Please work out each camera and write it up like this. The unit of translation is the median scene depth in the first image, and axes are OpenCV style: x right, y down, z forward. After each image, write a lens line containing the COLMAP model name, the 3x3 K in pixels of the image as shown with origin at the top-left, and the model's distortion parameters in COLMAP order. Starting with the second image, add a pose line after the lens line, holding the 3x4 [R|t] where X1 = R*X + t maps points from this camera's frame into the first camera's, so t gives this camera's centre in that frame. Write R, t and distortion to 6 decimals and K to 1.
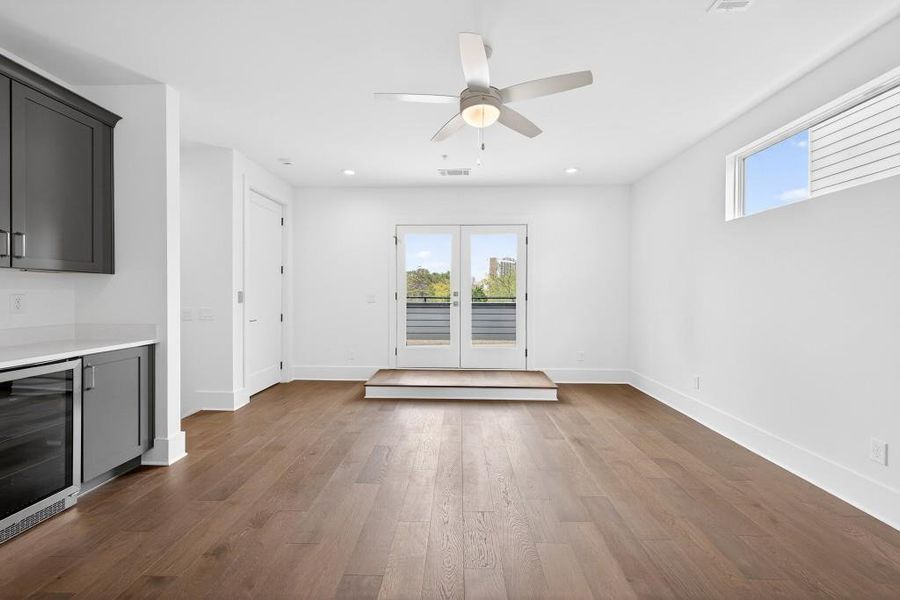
lens RADIAL K [[372.8, 0, 444.1], [0, 372.8, 293.6], [0, 0, 1]] dist [0.001837, -0.000047]
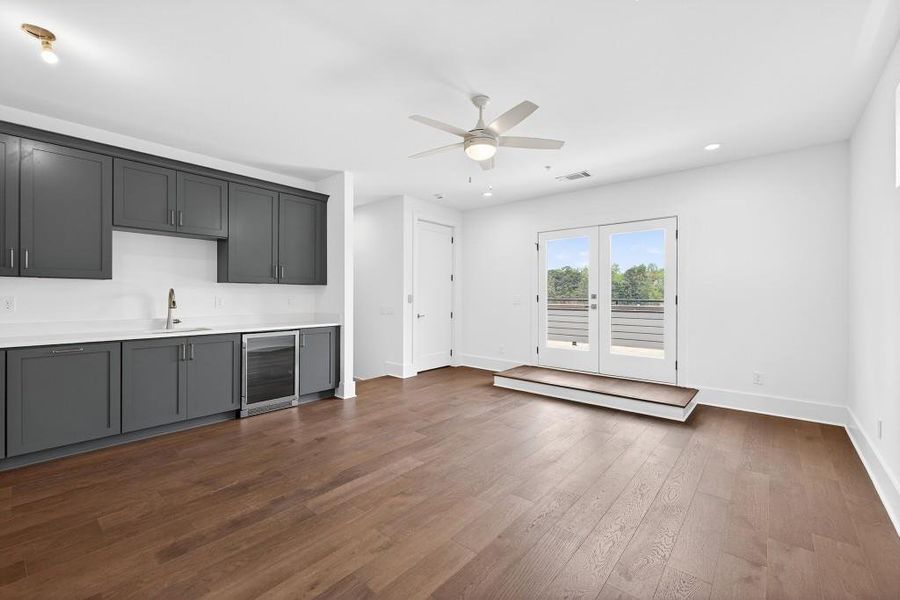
lens RADIAL K [[372.8, 0, 444.1], [0, 372.8, 293.6], [0, 0, 1]] dist [0.001837, -0.000047]
pose [[0.777820, -0.005681, -0.628462, 0.419592], [0.000128, 0.999961, -0.008881, 0.002093], [0.628488, 0.006827, 0.777790, -0.011990]]
